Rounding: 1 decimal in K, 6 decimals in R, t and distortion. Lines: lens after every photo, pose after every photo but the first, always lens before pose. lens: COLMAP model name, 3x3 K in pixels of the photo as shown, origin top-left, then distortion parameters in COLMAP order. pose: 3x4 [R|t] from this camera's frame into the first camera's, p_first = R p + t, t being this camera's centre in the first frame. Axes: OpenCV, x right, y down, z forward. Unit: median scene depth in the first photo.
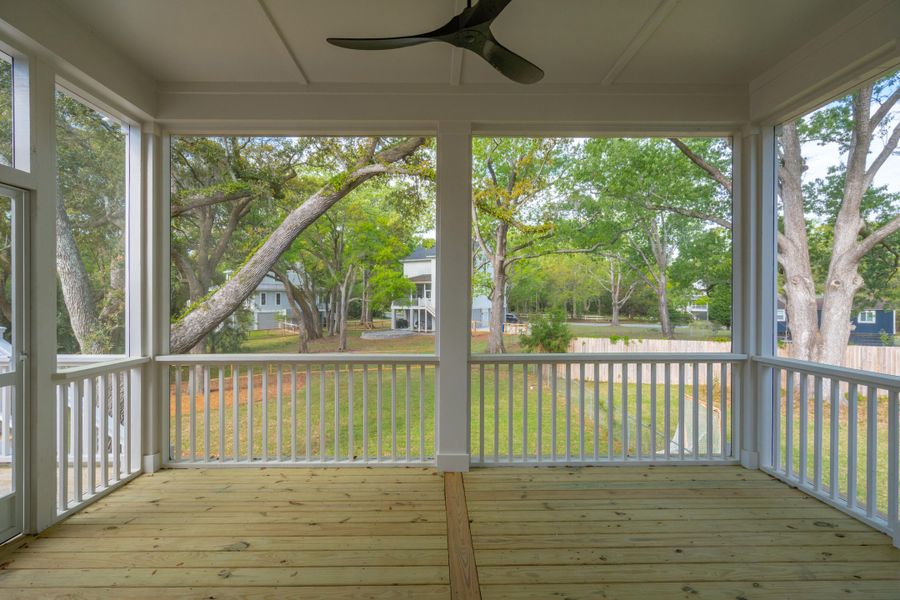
lens RADIAL K [[411.1, 0, 442.2], [0, 411.1, 300.9], [0, 0, 1]] dist [-0.000372, 0.000532]
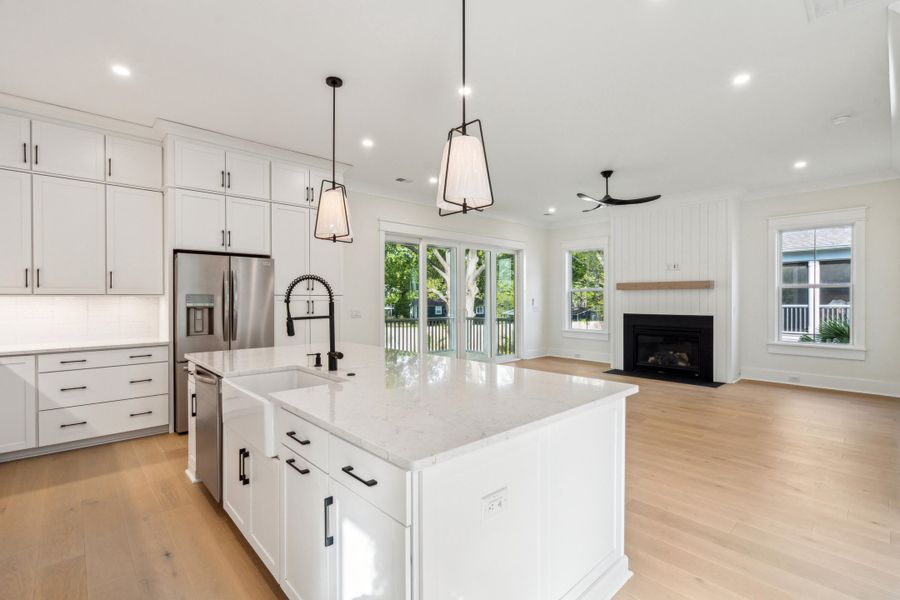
lens RADIAL K [[410.3, 0, 450.6], [0, 410.3, 300.9], [0, 0, 1]] dist [0.000240, 0.000622]
pose [[0.744444, -0.005454, 0.667663, -1.481241], [0.004251, 0.999985, 0.003429, -0.006106], [-0.667671, 0.000285, 0.744456, -1.432566]]
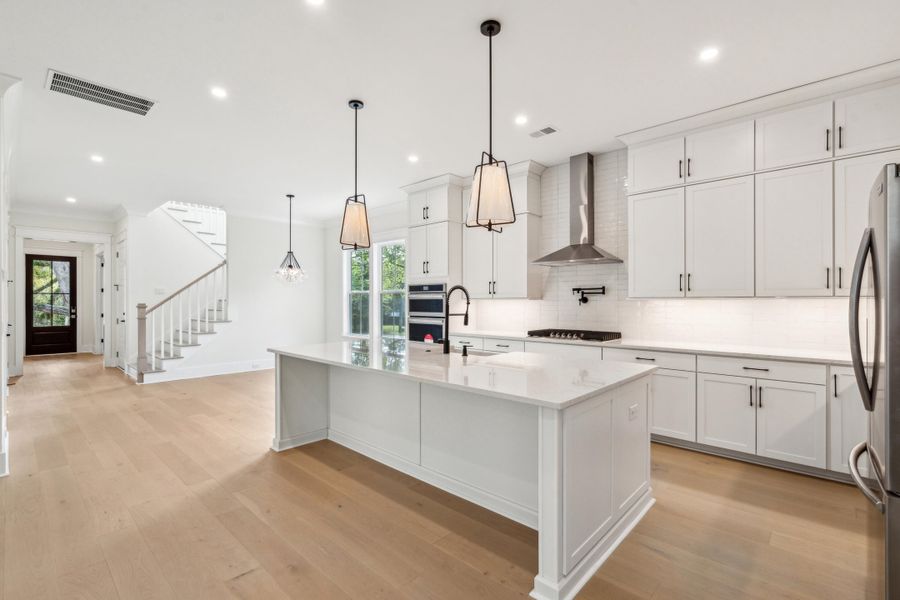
lens RADIAL K [[409.6, 0, 449.1], [0, 409.6, 304.0], [0, 0, 1]] dist [-0.001015, -0.000094]
pose [[-0.691160, 0.003850, -0.722692, -0.487889], [-0.003645, 0.999955, 0.008812, -0.011272], [0.722693, 0.008725, -0.691114, -0.129671]]
